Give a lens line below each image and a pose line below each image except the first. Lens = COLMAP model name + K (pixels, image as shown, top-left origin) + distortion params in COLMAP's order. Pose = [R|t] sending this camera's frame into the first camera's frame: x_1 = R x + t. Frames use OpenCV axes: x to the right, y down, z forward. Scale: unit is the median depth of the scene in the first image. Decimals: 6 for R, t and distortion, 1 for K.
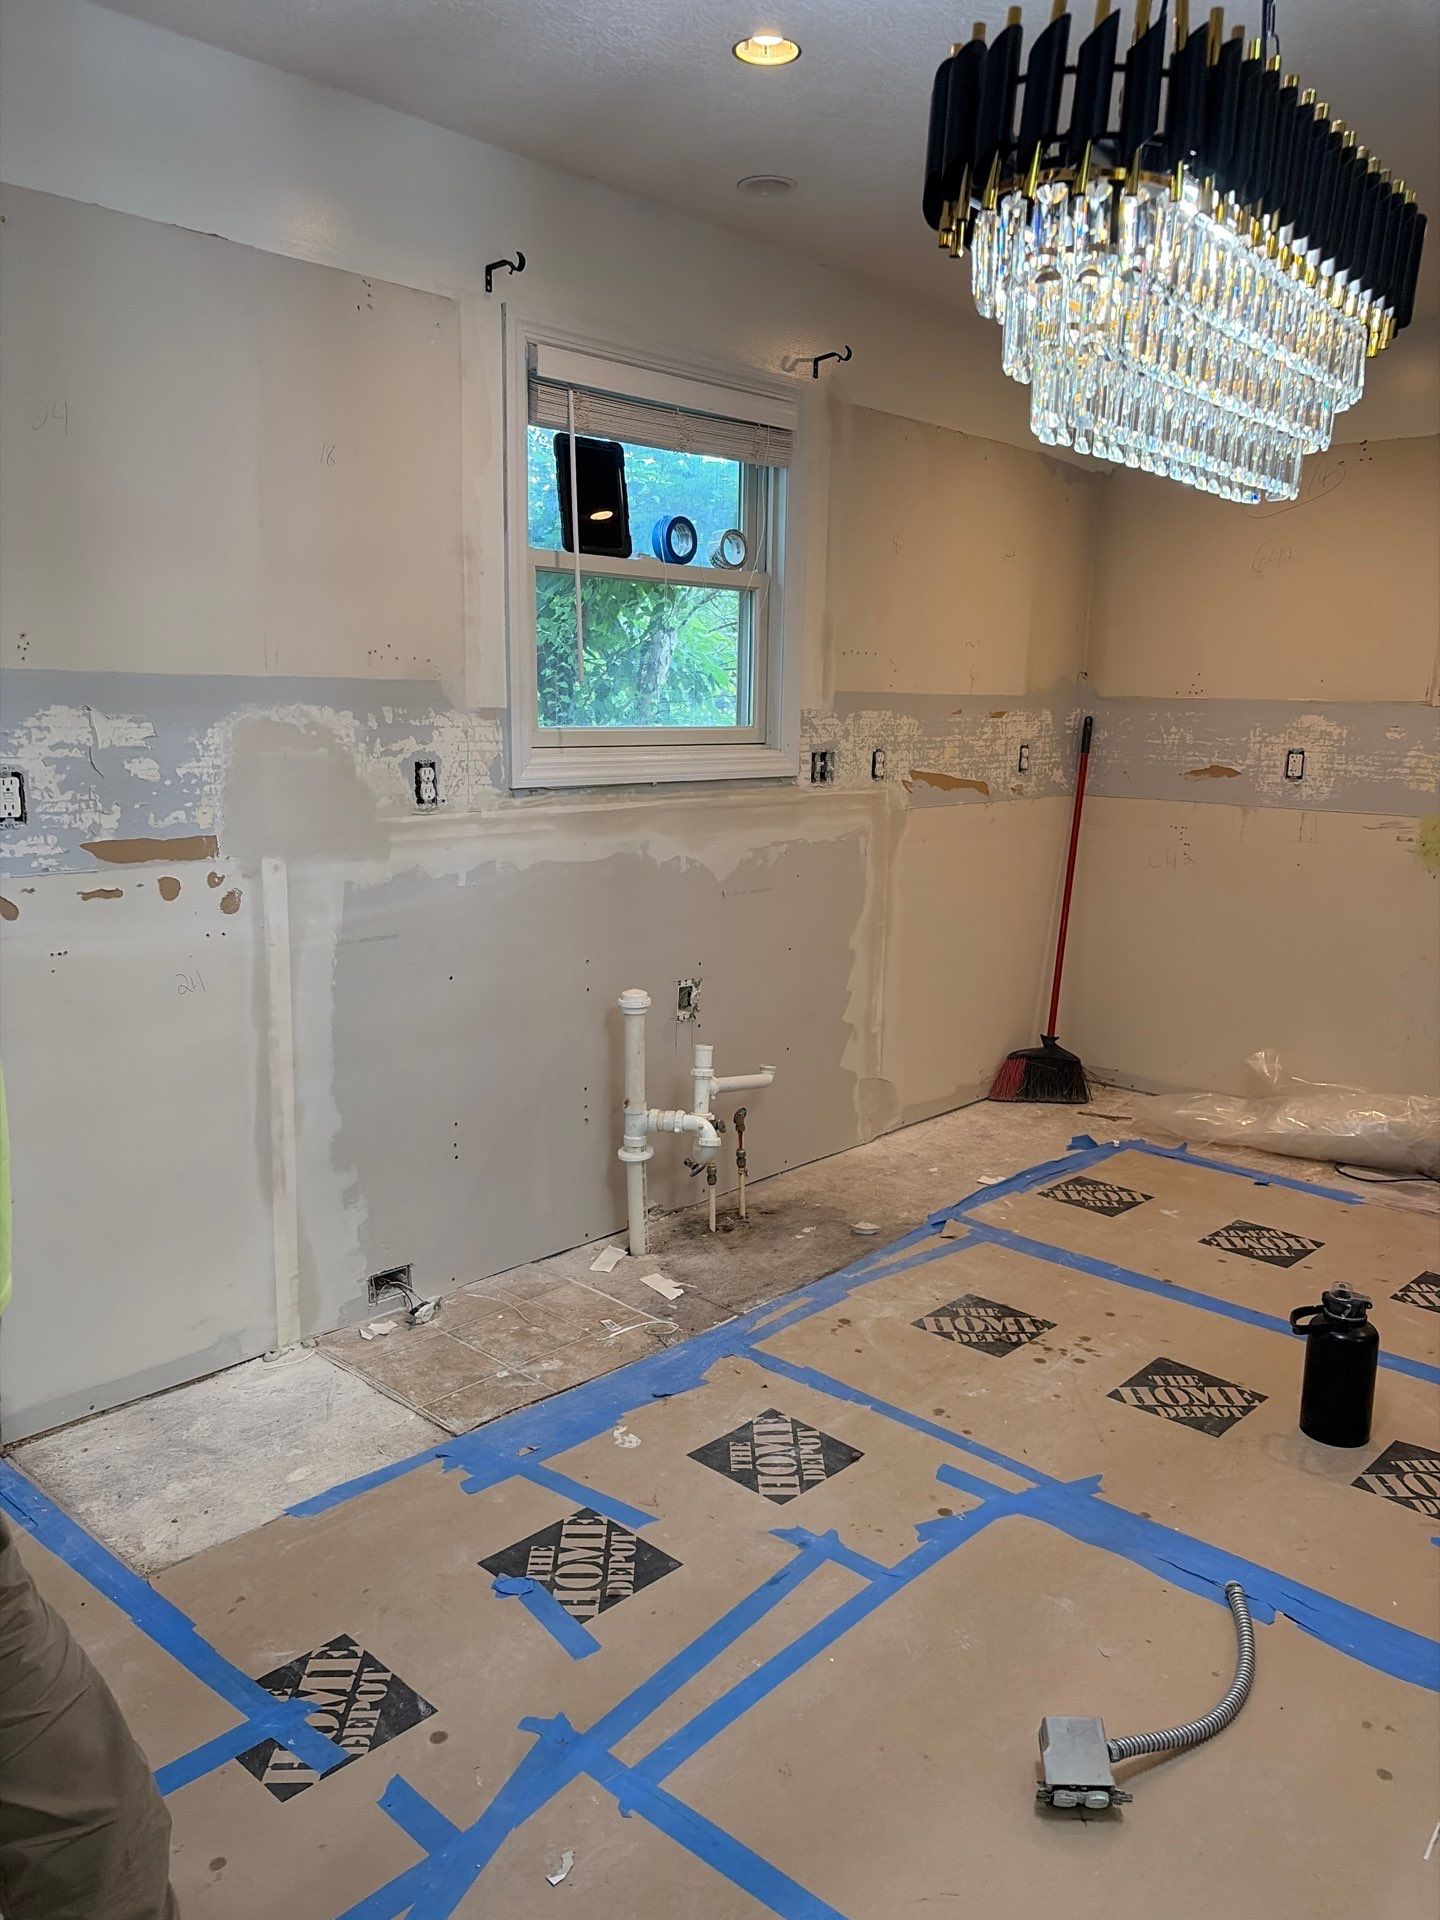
lens RADIAL K [[1433.2, 0, 716.3], [0, 1433.2, 977.9], [0, 0, 1]] dist [0.057977, -0.087366]
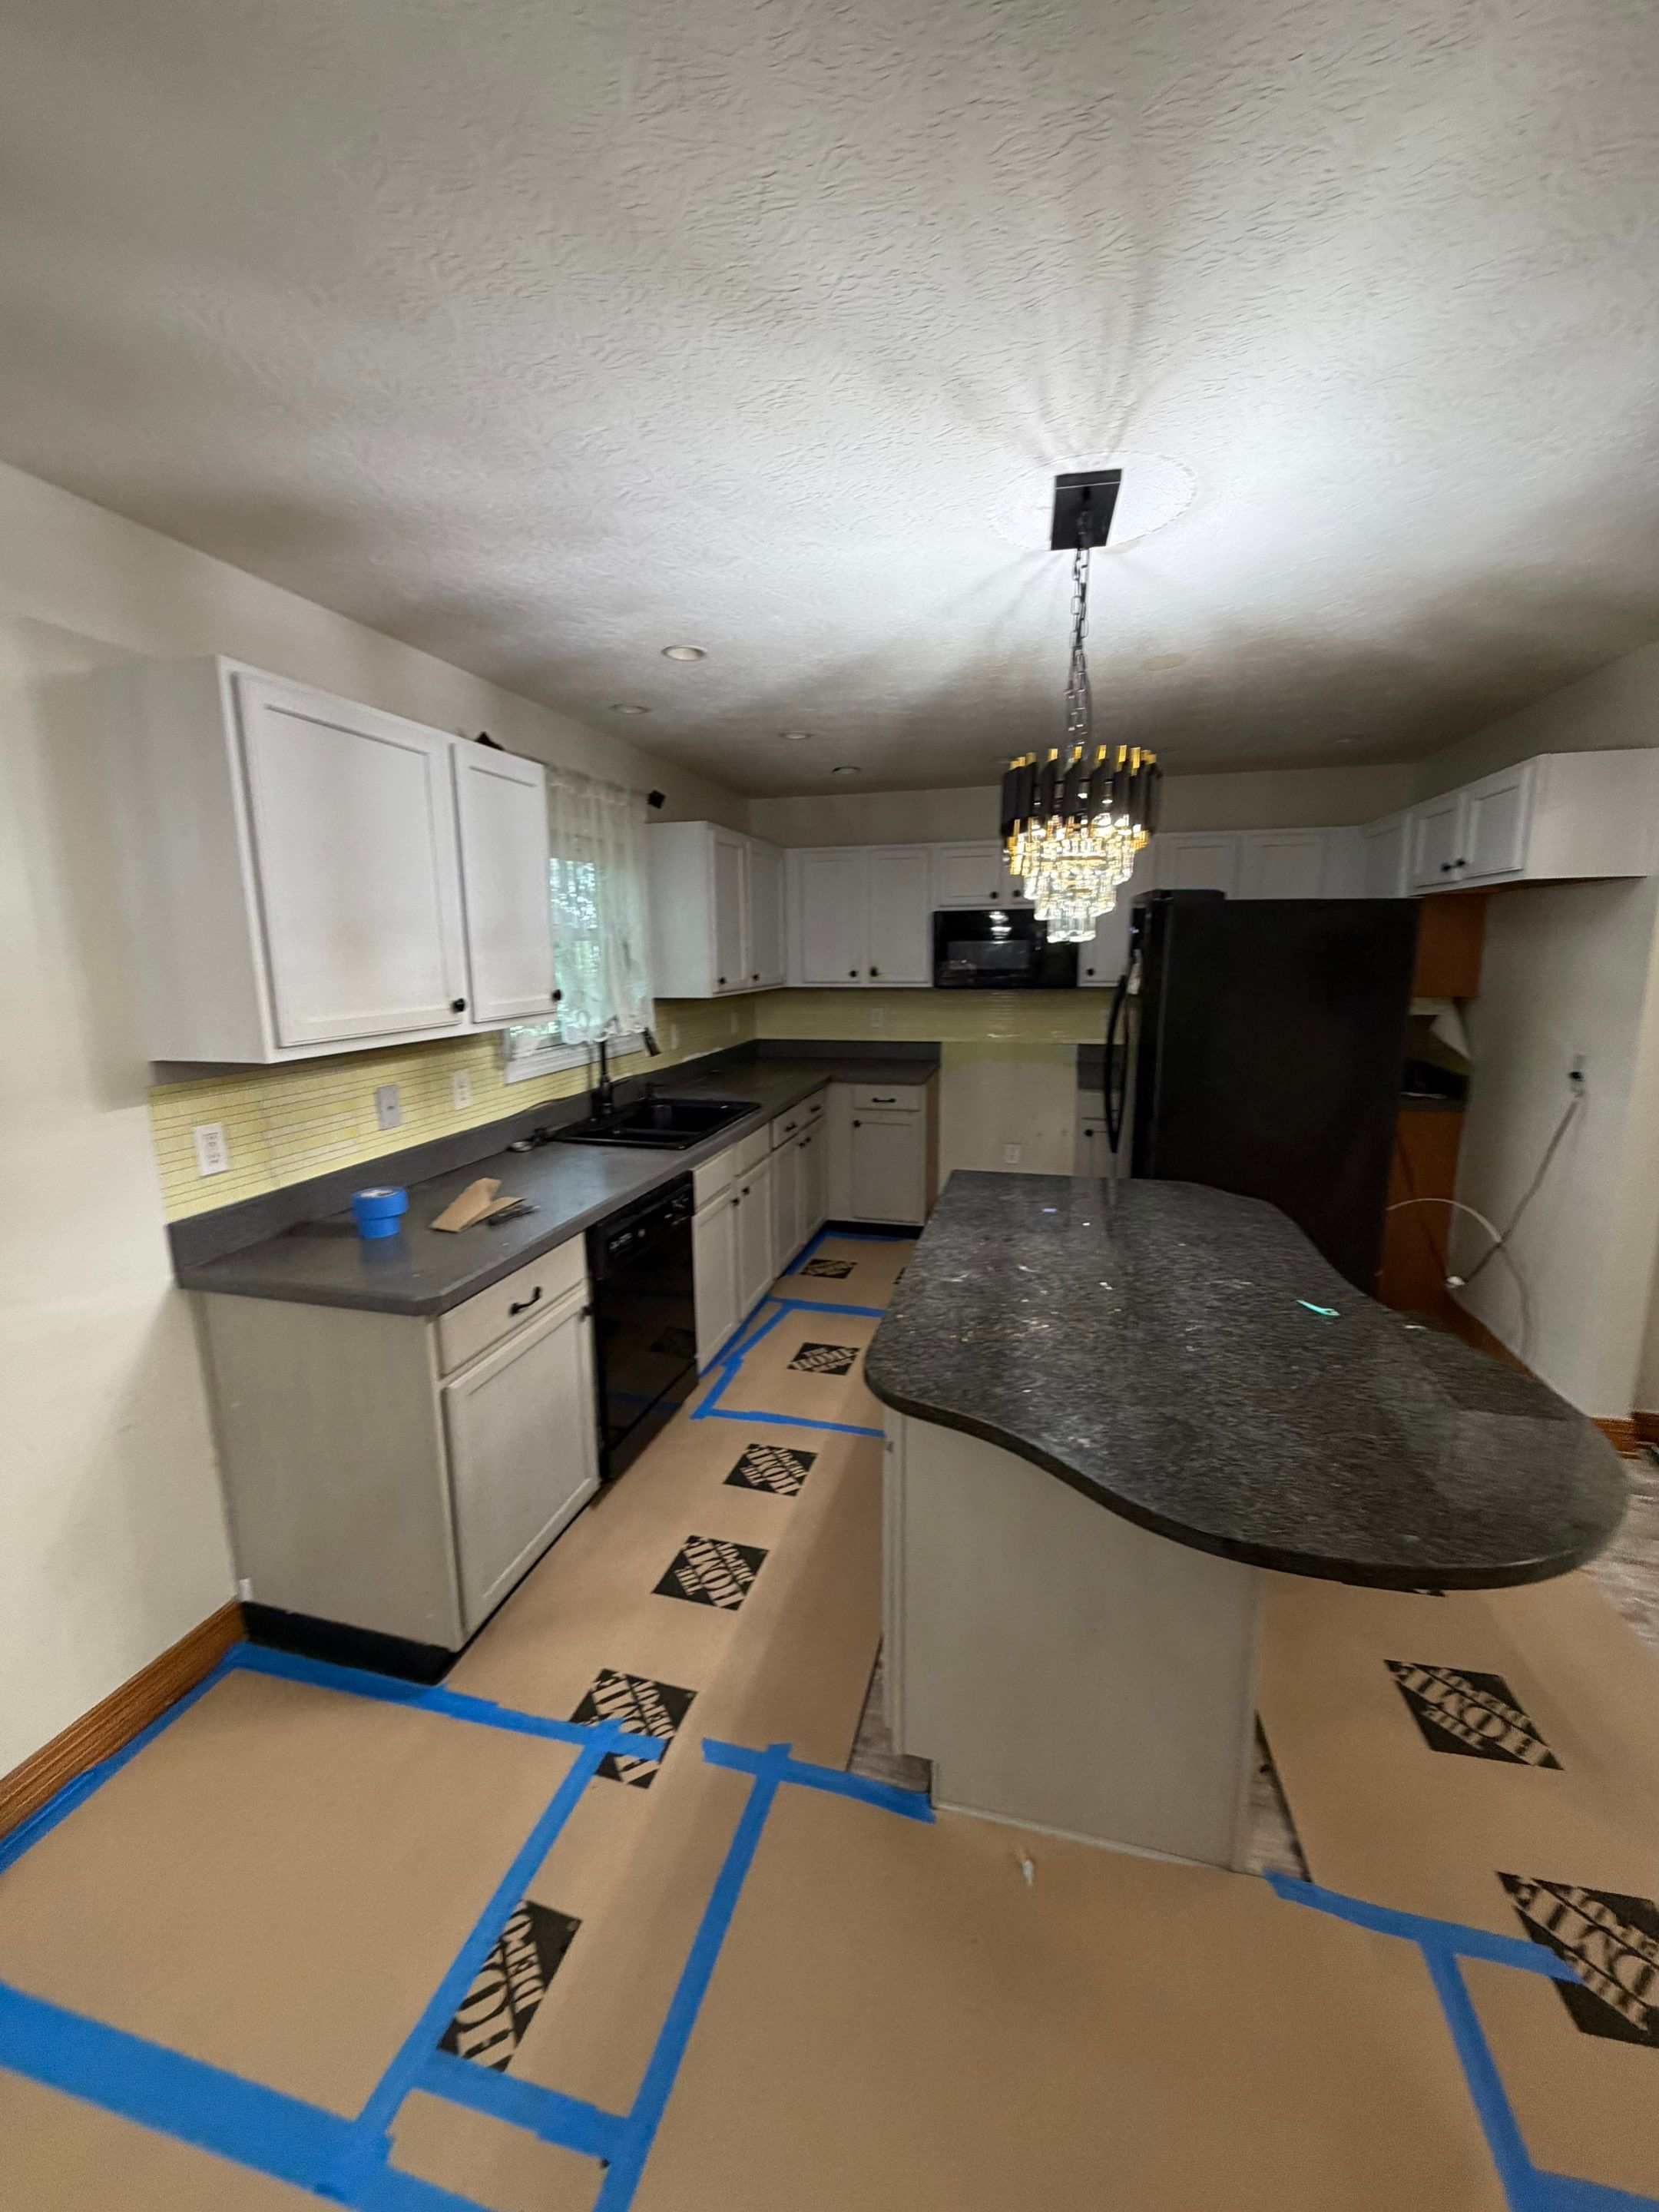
lens RADIAL K [[870.8, 0, 827.8], [0, 870.8, 1100.6], [0, 0, 1]] dist [-0.009183, 0.001105]
pose [[0.886450, -0.104512, 0.450870, -0.235193], [0.113093, 0.993553, 0.007955, -0.075233], [-0.448794, 0.043938, 0.892554, 0.025256]]
